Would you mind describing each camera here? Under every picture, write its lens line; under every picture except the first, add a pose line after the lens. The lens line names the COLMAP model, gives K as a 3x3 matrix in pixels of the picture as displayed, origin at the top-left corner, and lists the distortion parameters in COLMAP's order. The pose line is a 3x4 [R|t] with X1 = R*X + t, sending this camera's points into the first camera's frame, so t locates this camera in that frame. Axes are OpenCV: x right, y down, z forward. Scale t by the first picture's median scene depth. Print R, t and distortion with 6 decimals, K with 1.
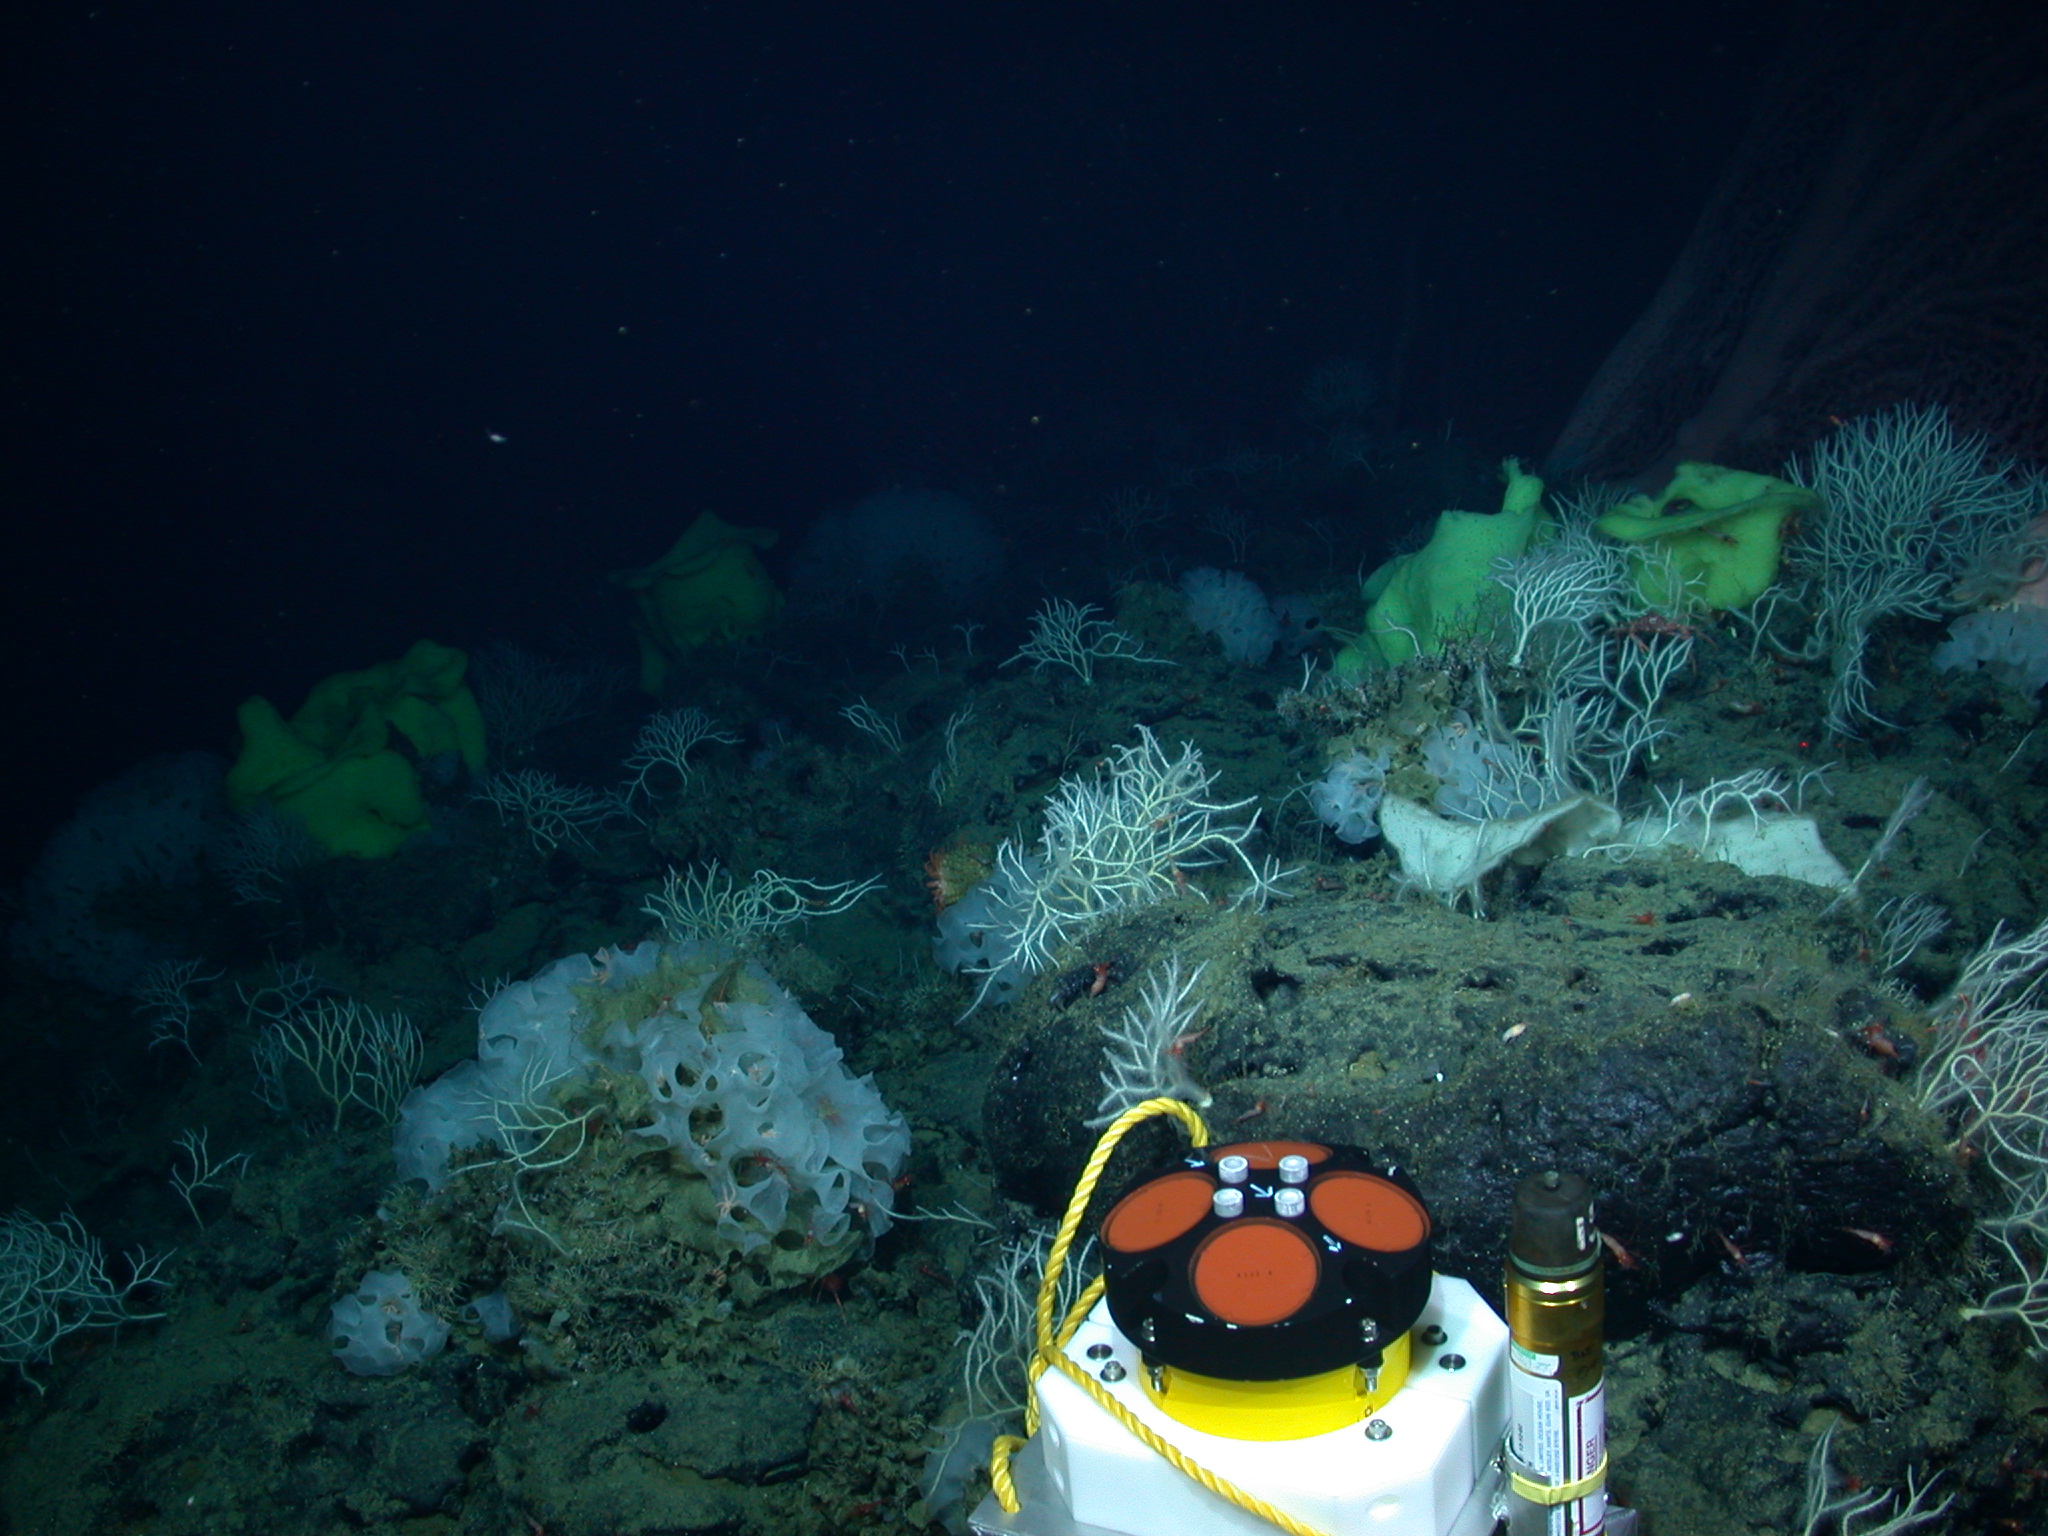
lens RADIAL K [[2681.7, 0, 1043.4], [0, 2681.7, 843.6], [0, 0, 1]] dist [-0.147011, 0.000000]
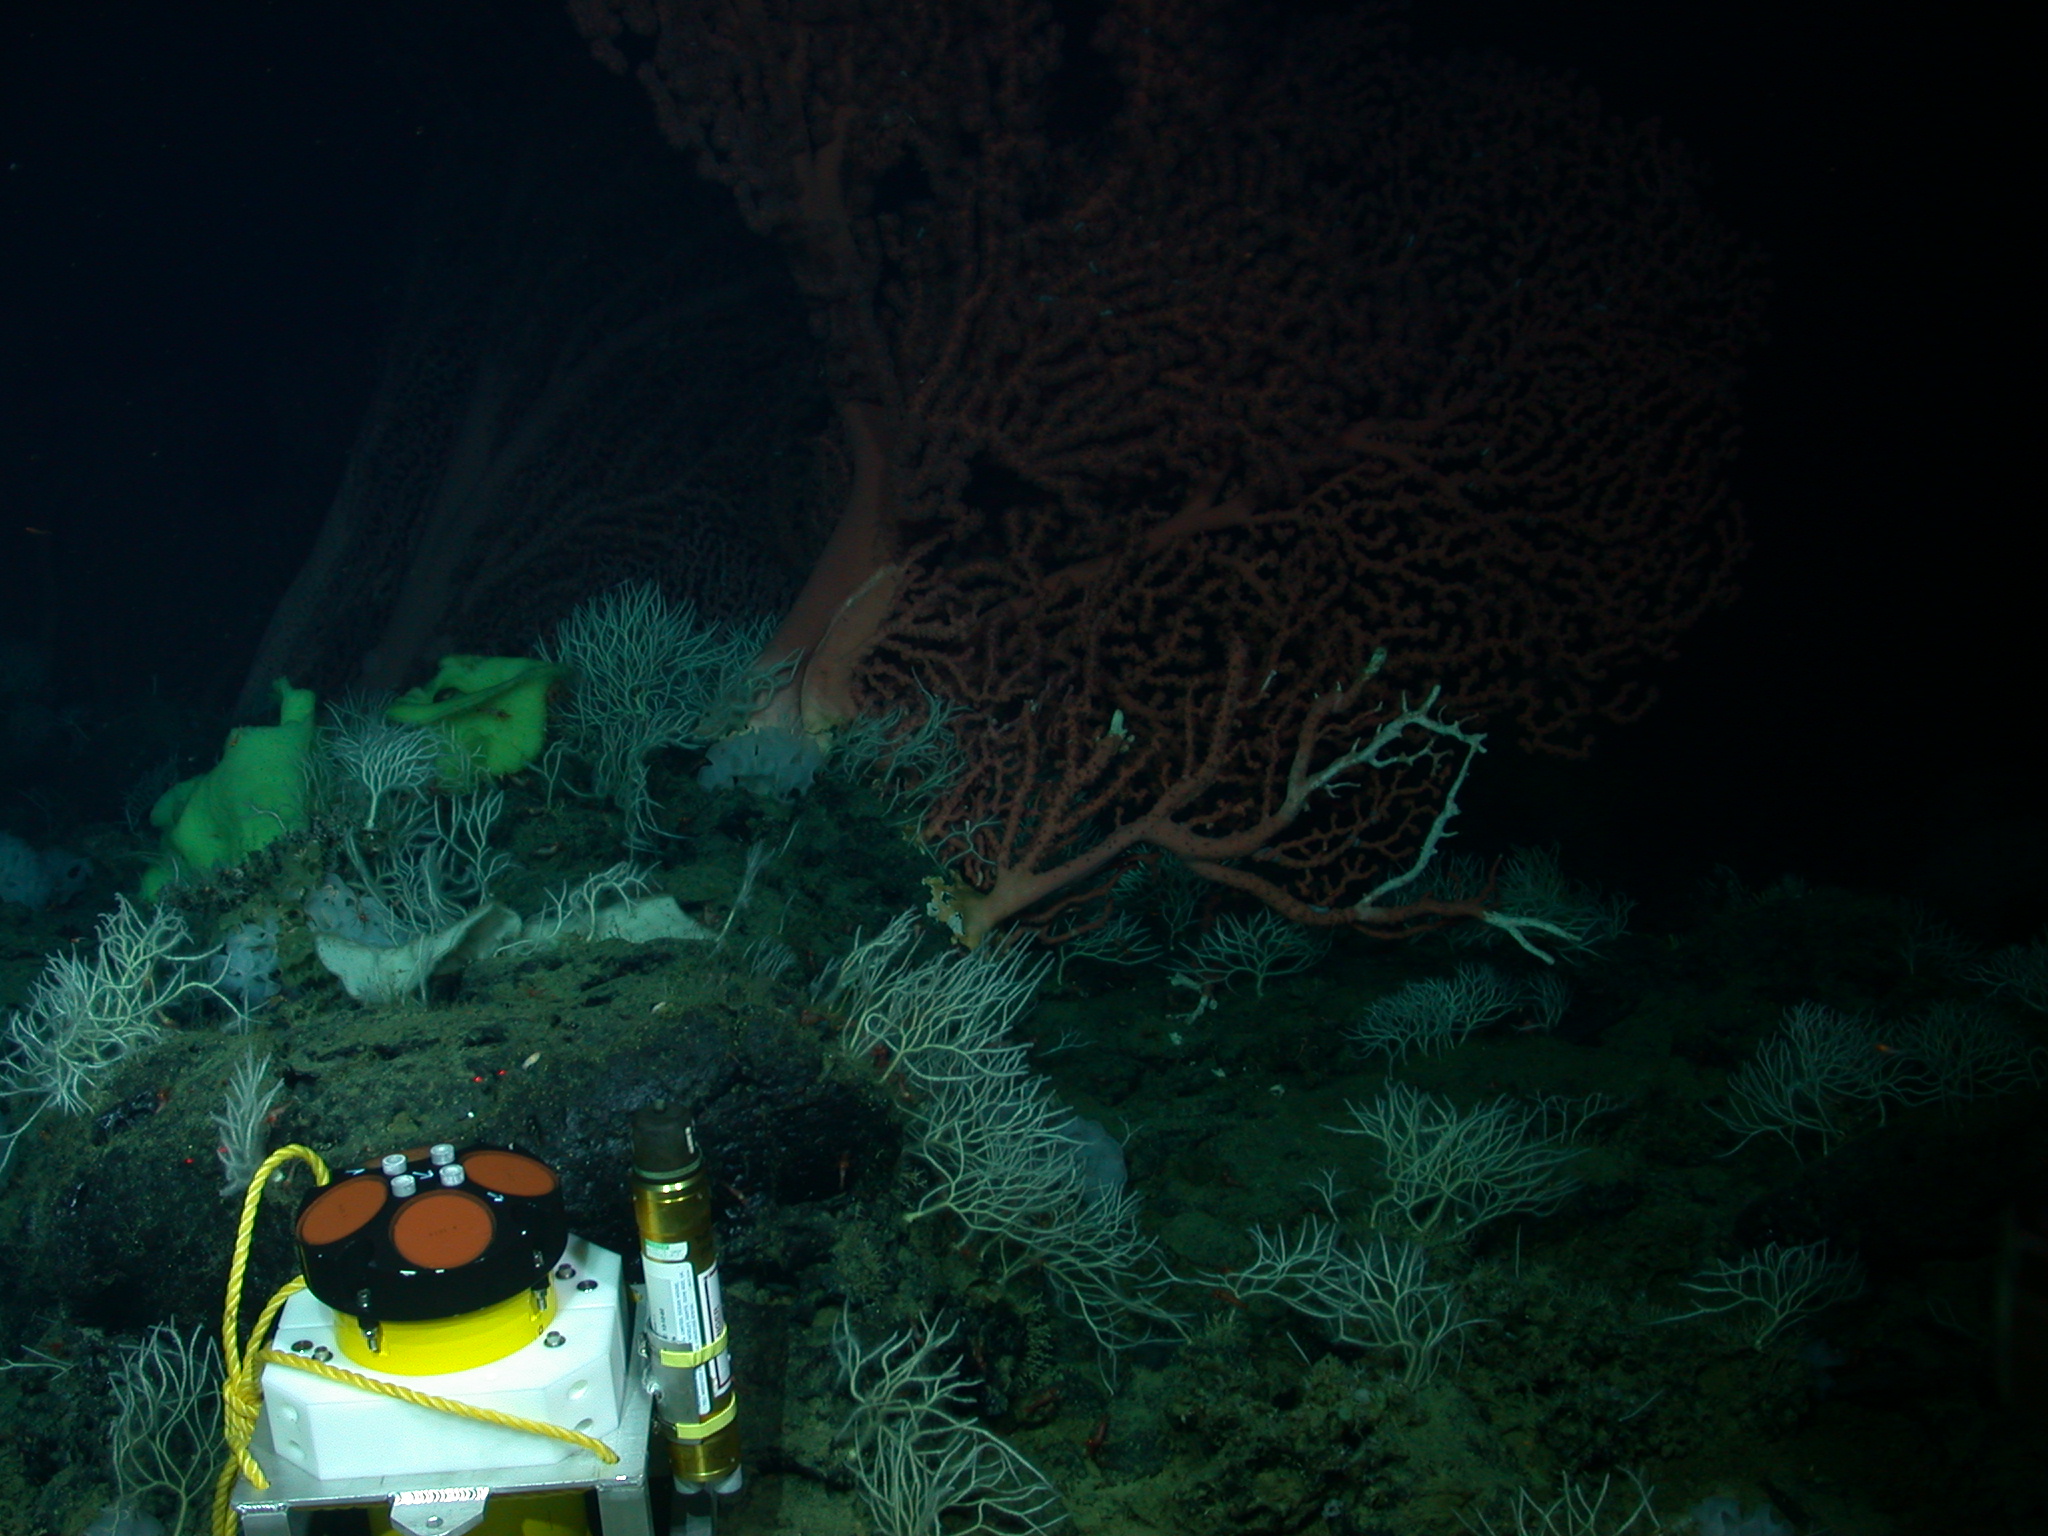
lens RADIAL K [[2681.7, 0, 1024.1], [0, 2681.7, 822.4], [0, 0, 1]] dist [-0.147011, 0.000000]
pose [[0.855503, -0.130489, 0.501085, -0.186610], [0.187130, 0.980234, -0.064221, 0.067971], [-0.482801, 0.148709, 0.863012, -0.152261]]
